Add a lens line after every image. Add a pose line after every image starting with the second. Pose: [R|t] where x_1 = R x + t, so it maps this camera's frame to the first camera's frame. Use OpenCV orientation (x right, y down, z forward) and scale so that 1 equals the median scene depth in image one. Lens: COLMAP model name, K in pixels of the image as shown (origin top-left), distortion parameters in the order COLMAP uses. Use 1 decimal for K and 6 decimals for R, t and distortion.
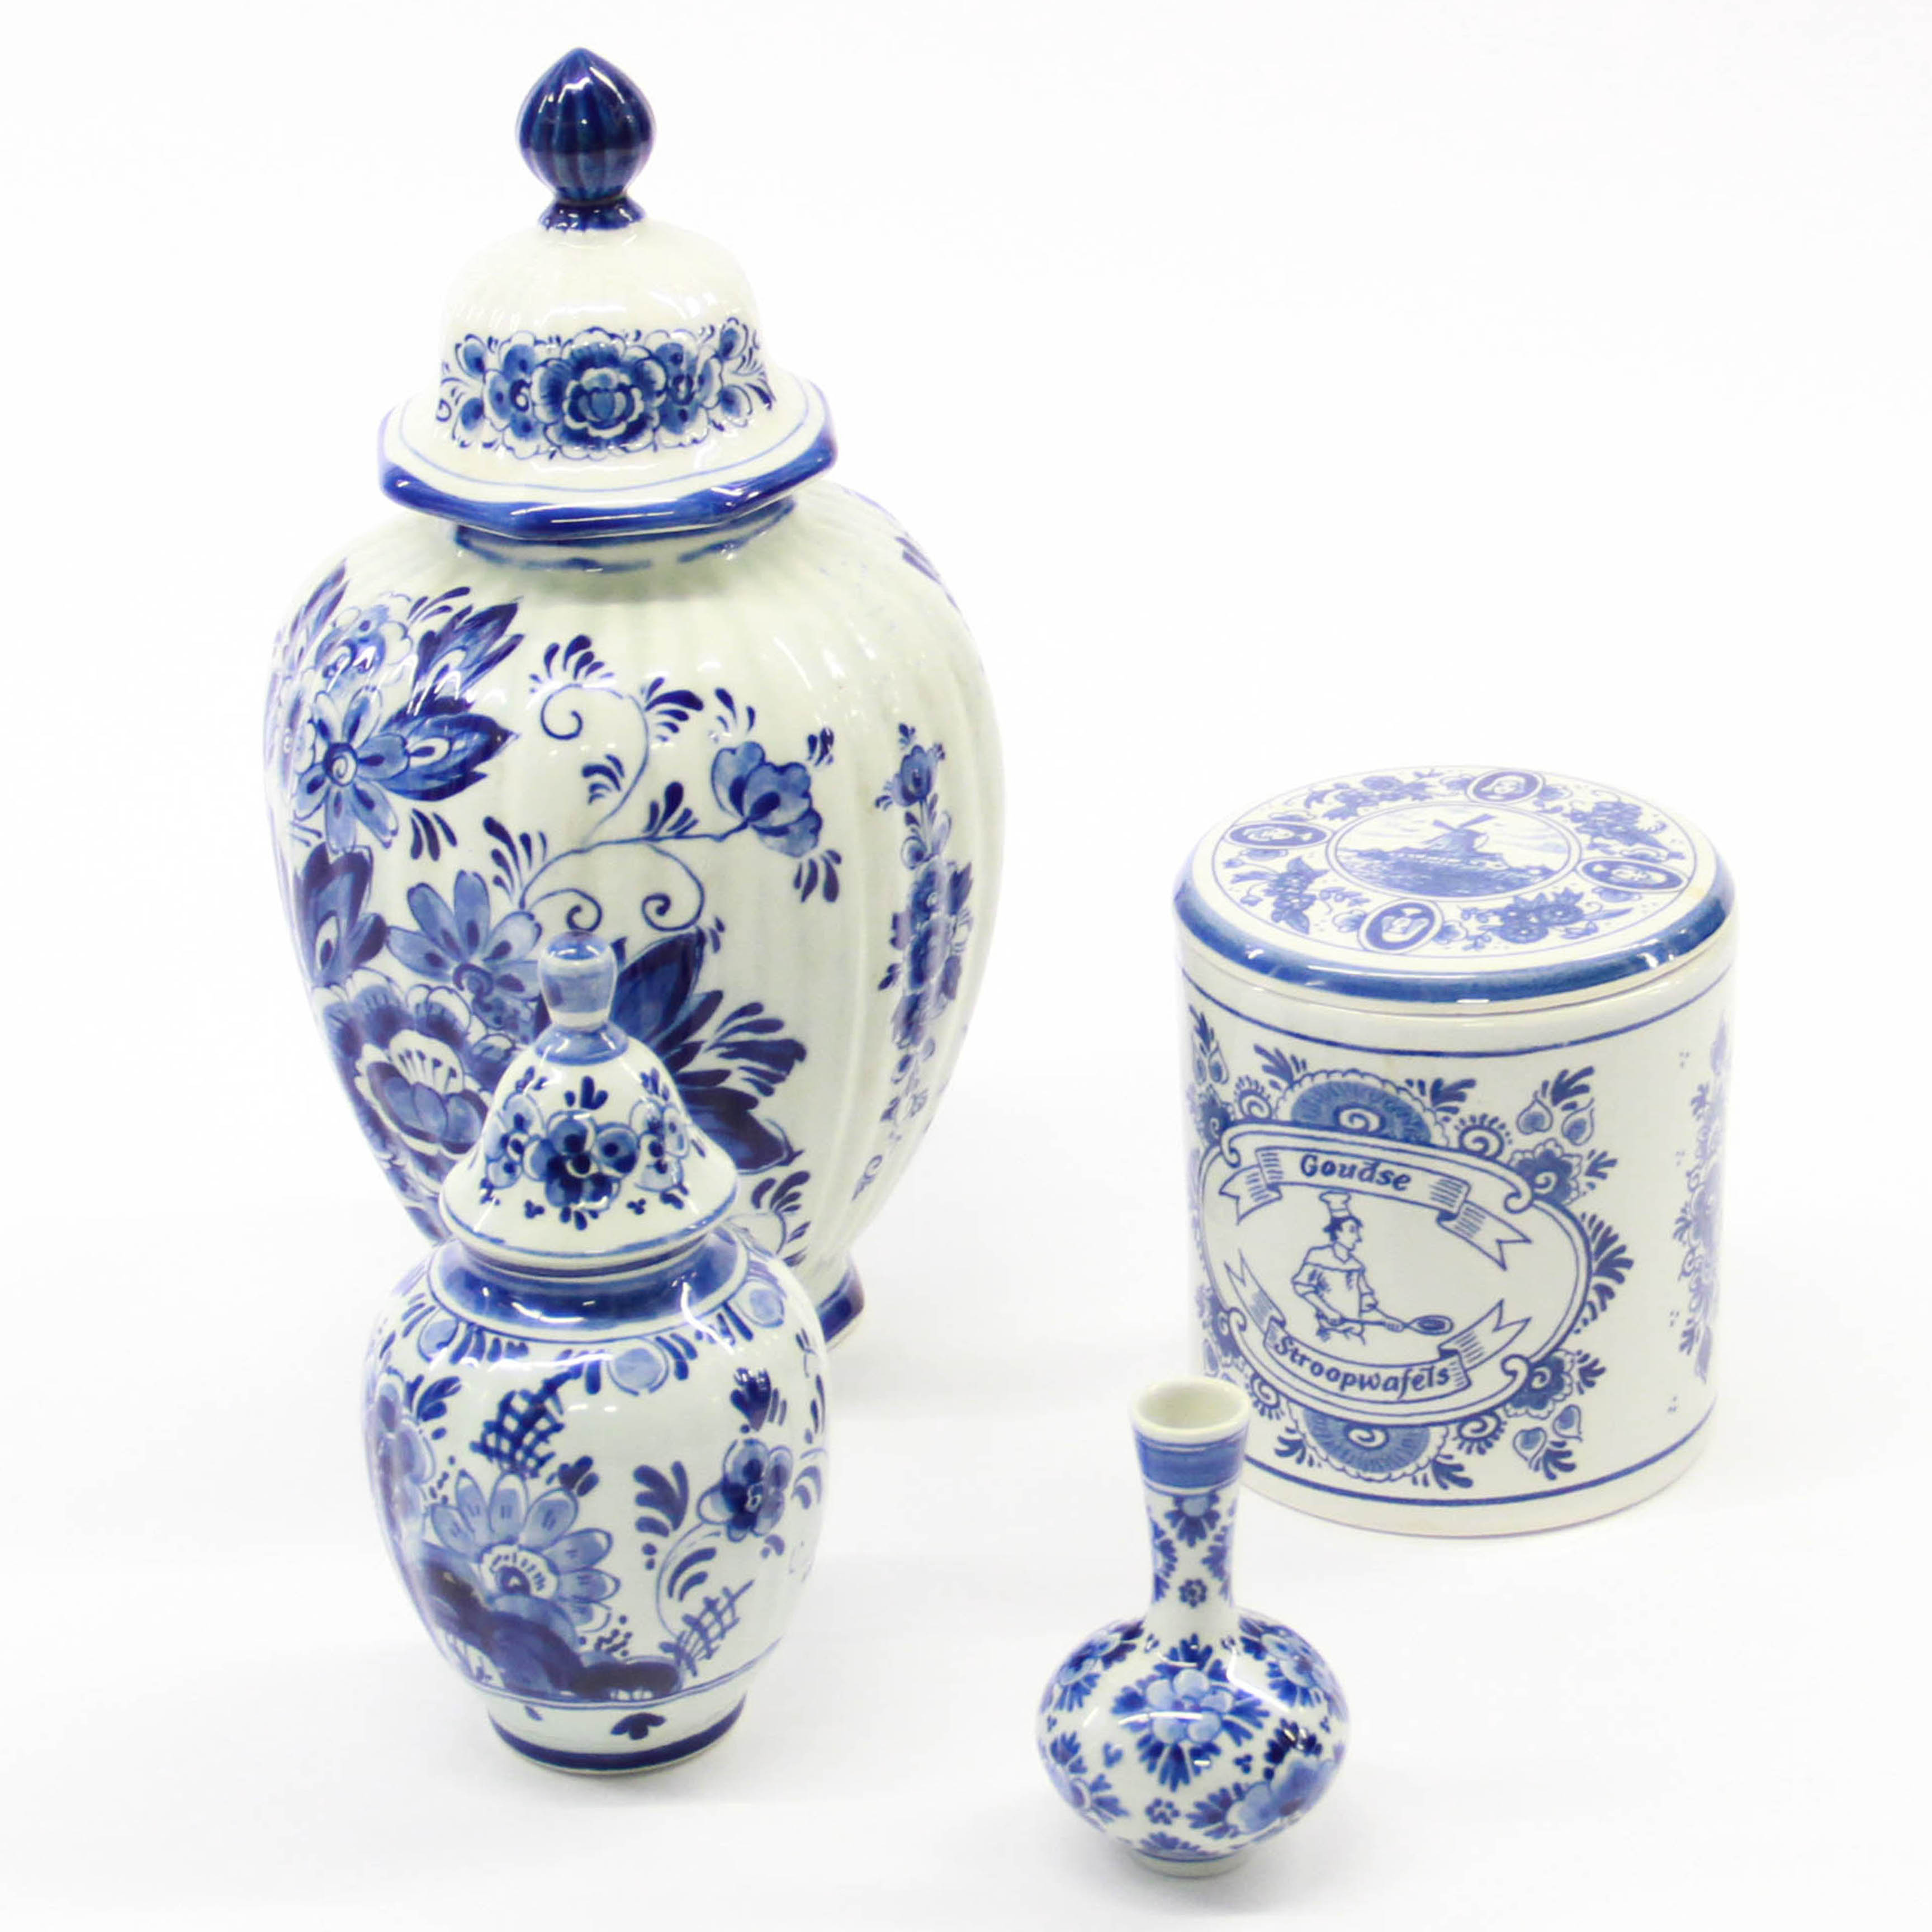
lens RADIAL K [[6984.3, 0, 966.0], [0, 6984.3, 966.0], [0, 0, 1]] dist [0.191758, -0.405448]
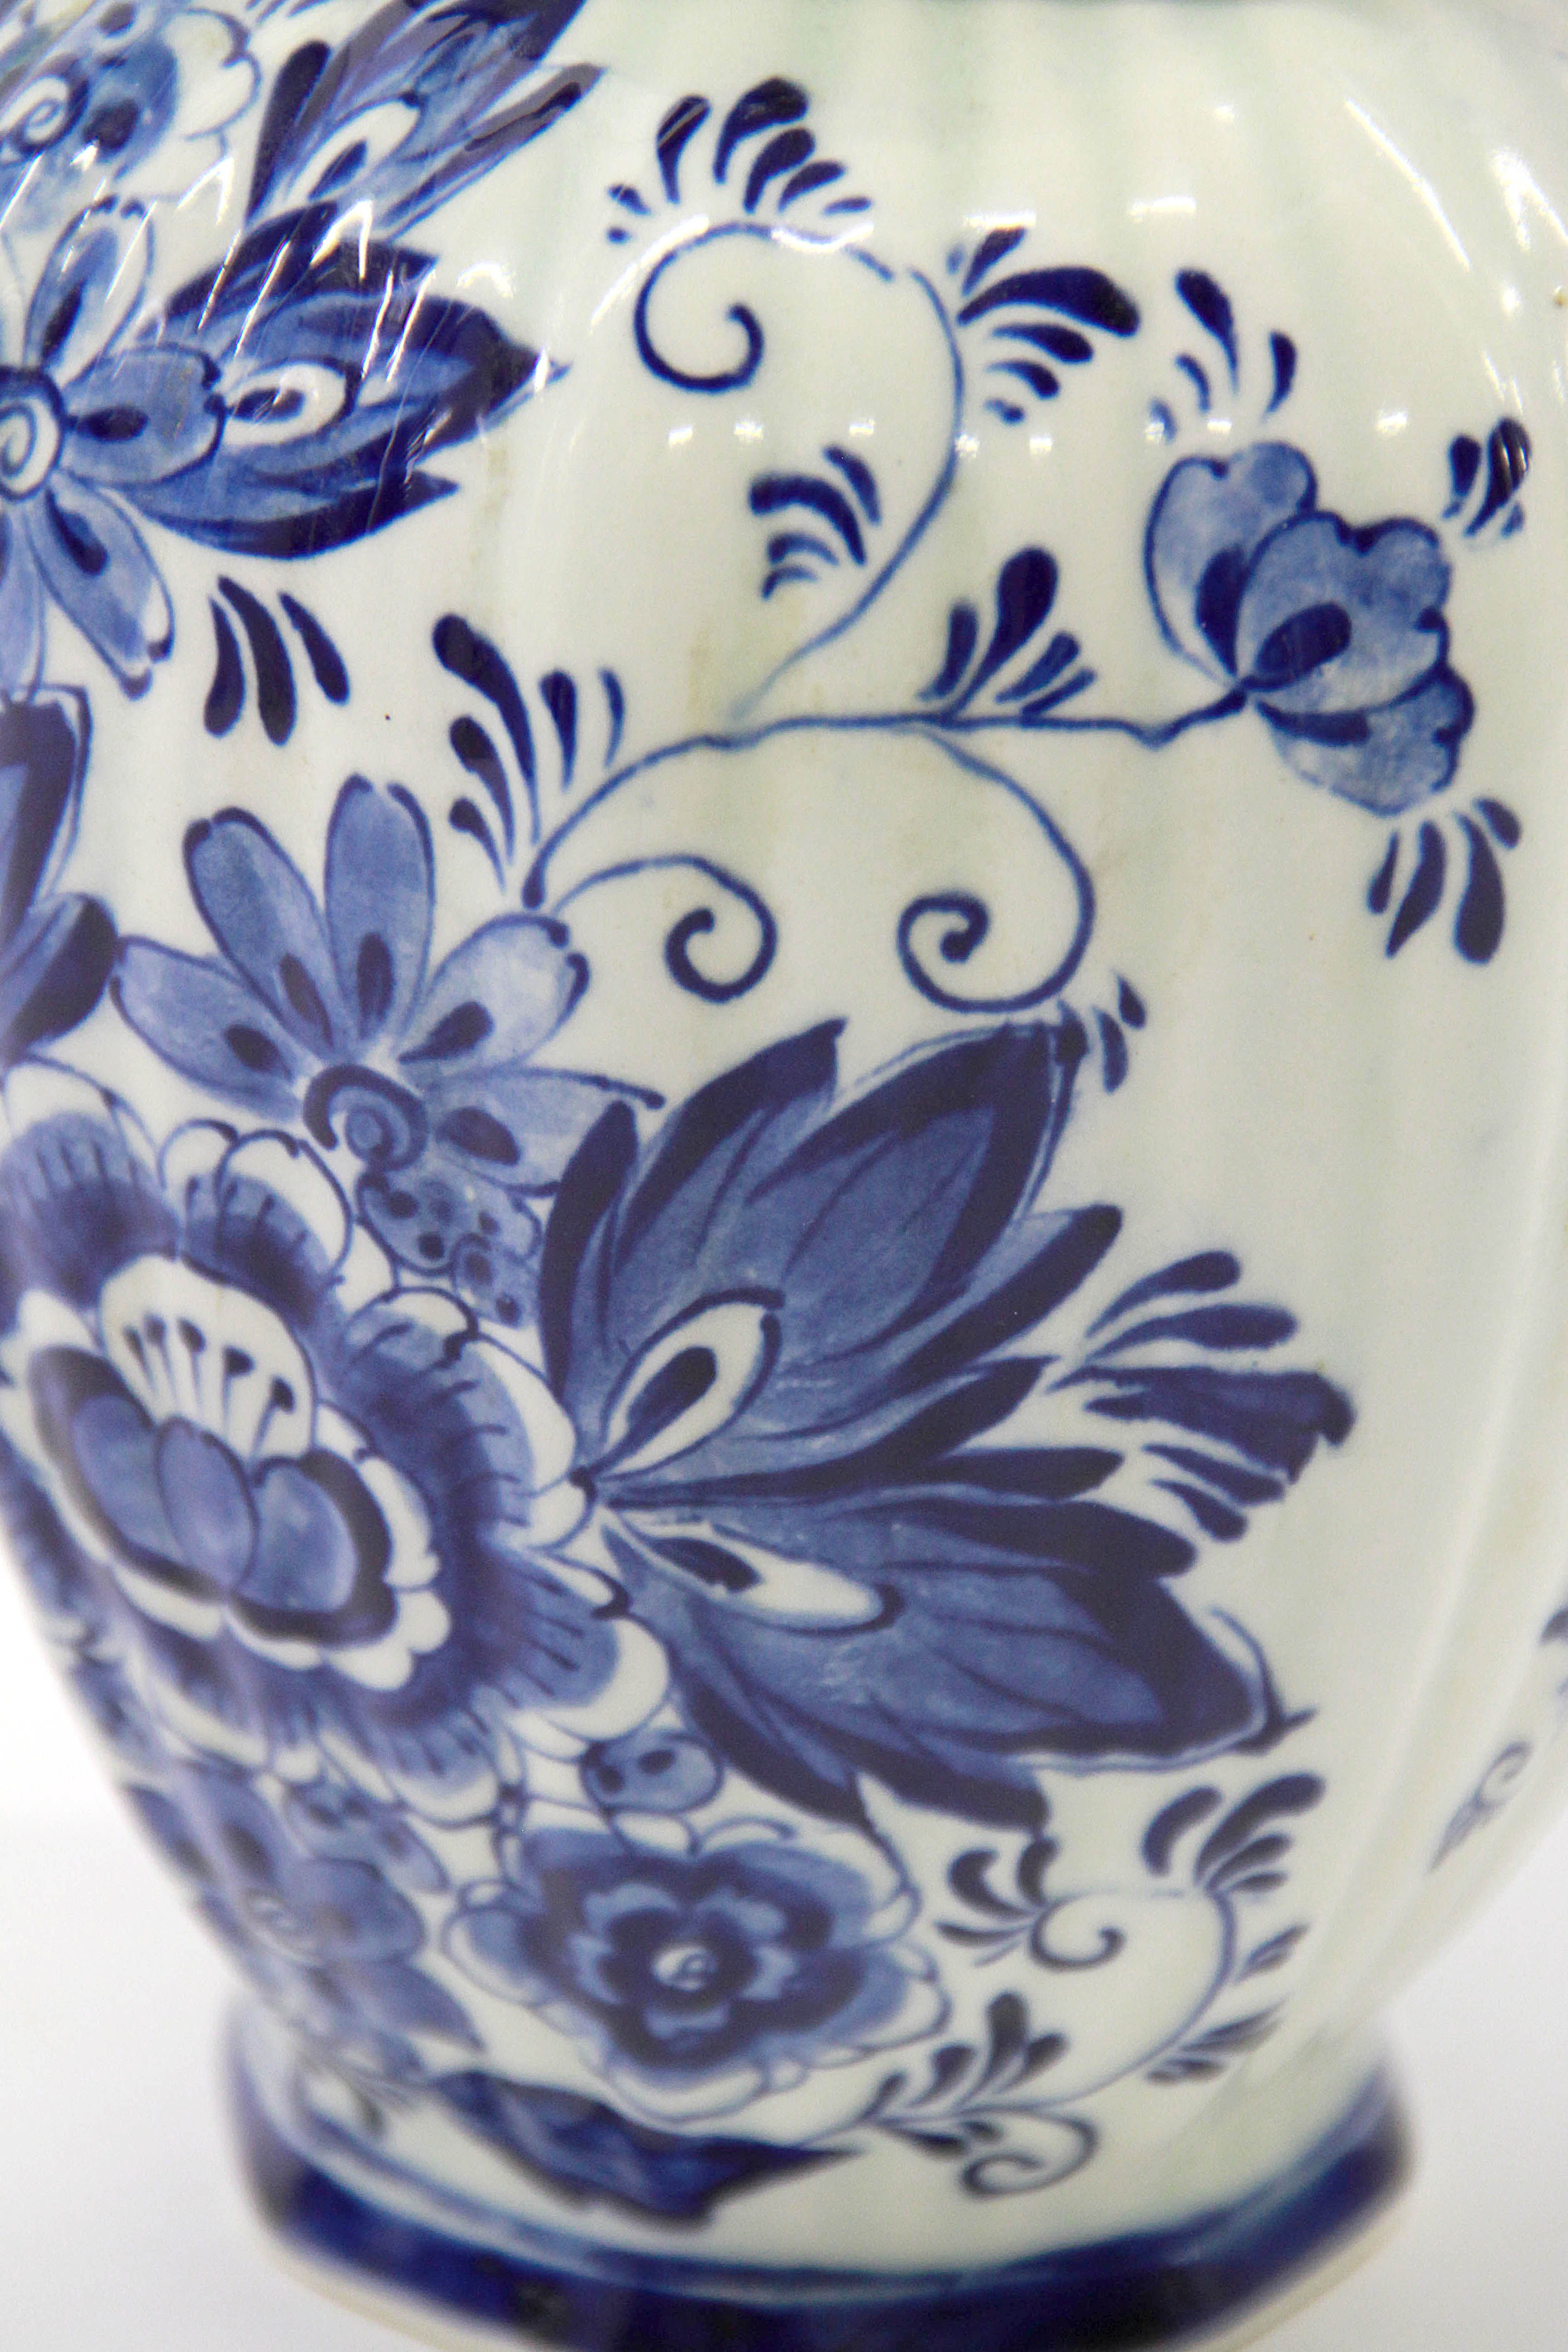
lens RADIAL K [[10545.8, 0, 780.5], [0, 10545.8, 1084.7], [0, 0, 1]] dist [0.698399, 3.079786]
pose [[0.996477, 0.076258, -0.034905, -0.033677], [-0.077001, 0.996821, -0.020466, 0.009064], [0.033233, 0.023081, 0.999181, 0.501917]]
